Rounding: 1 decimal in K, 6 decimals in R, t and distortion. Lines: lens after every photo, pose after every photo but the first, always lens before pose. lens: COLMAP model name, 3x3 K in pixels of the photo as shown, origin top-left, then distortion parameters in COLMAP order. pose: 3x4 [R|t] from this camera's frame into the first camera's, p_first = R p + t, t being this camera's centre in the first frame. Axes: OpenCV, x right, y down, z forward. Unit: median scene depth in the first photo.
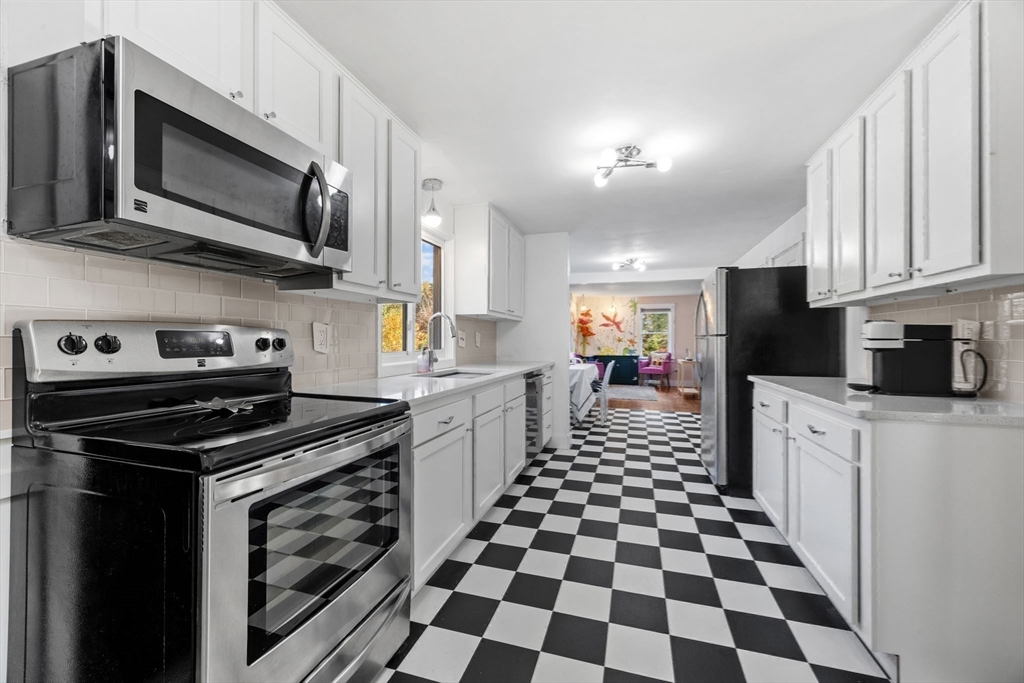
lens RADIAL K [[390.8, 0, 518.4], [0, 390.8, 337.9], [0, 0, 1]] dist [-0.001966, -0.000226]
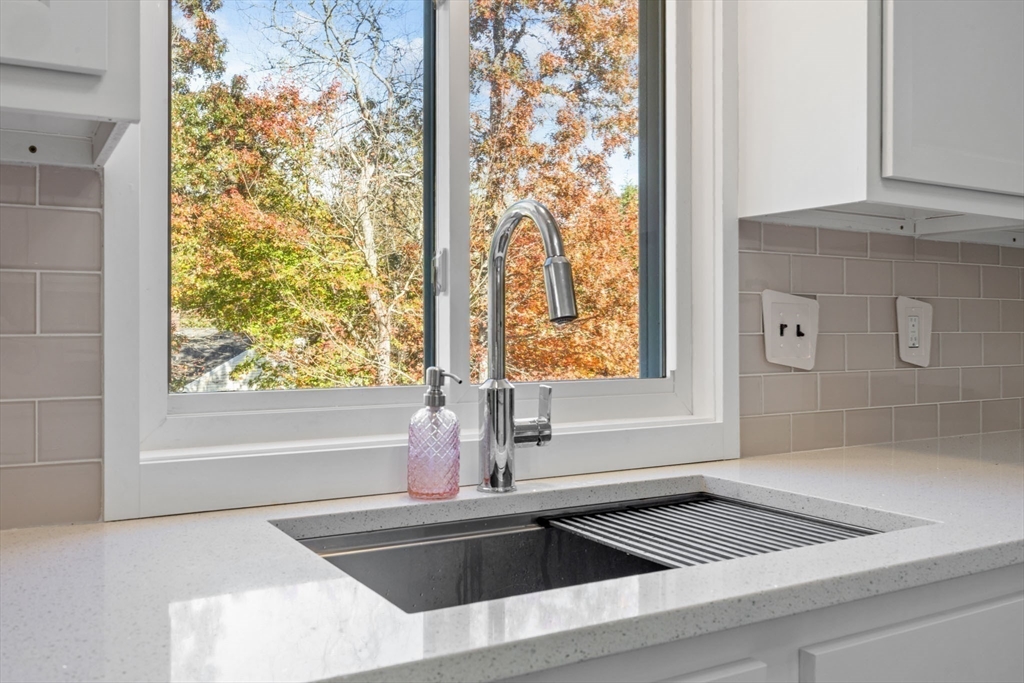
lens RADIAL K [[911.5, 0, 509.0], [0, 911.5, 337.1], [0, 0, 1]] dist [0.004955, -0.003788]
pose [[0.712424, 0.006178, -0.701722, 0.103272], [0.005799, 0.999875, 0.014691, -0.002290], [0.701725, -0.014536, 0.712300, 0.546814]]
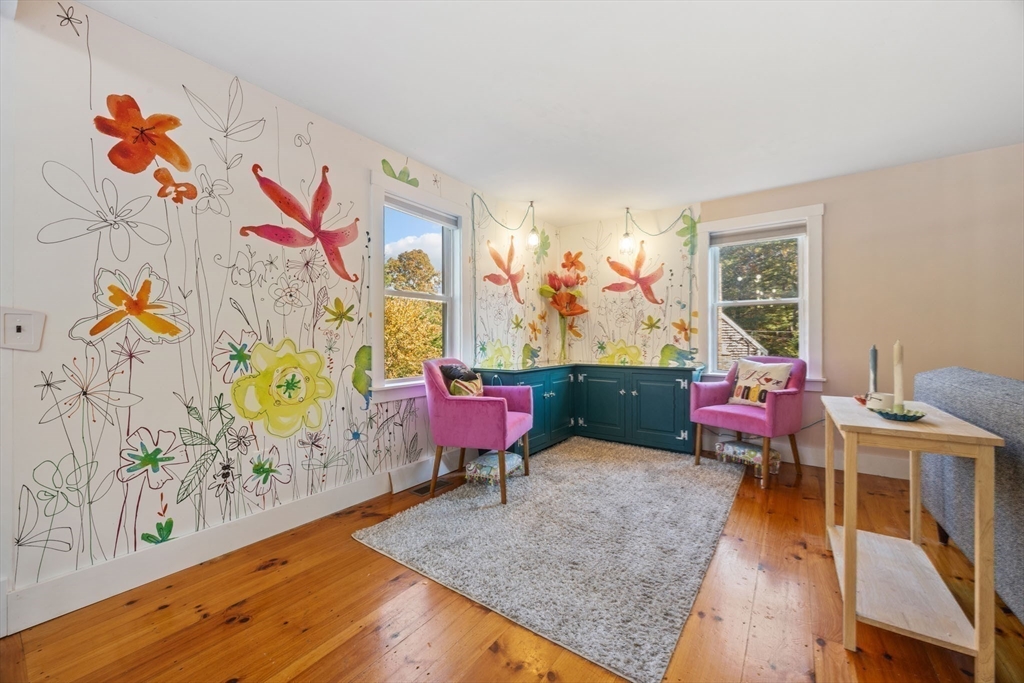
lens RADIAL K [[390.8, 0, 520.9], [0, 390.8, 338.9], [0, 0, 1]] dist [-0.001966, -0.000226]
pose [[0.951505, -0.003628, -0.307611, 1.750652], [0.007234, 0.999918, 0.010582, 0.100845], [0.307547, -0.012294, 0.951453, 4.113630]]
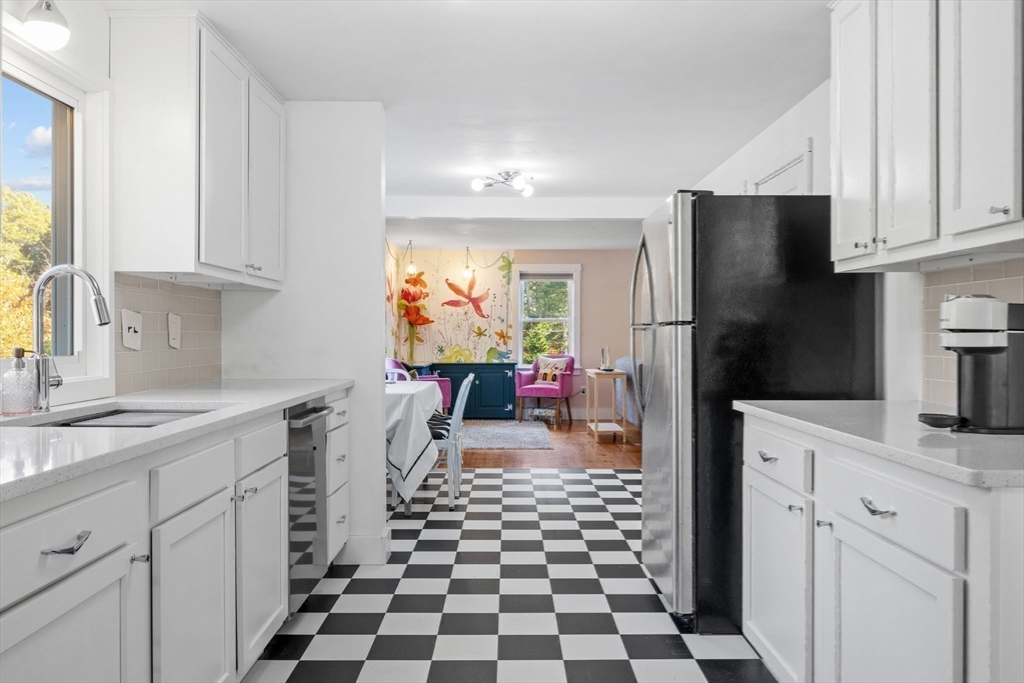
lens RADIAL K [[777.7, 0, 506.9], [0, 777.7, 338.2], [0, 0, 1]] dist [-0.001276, 0.006078]
pose [[0.958229, -0.002429, 0.285990, 0.003682], [-0.001091, 0.999926, 0.012148, 0.000963], [-0.285998, -0.011953, 0.958156, 0.077166]]
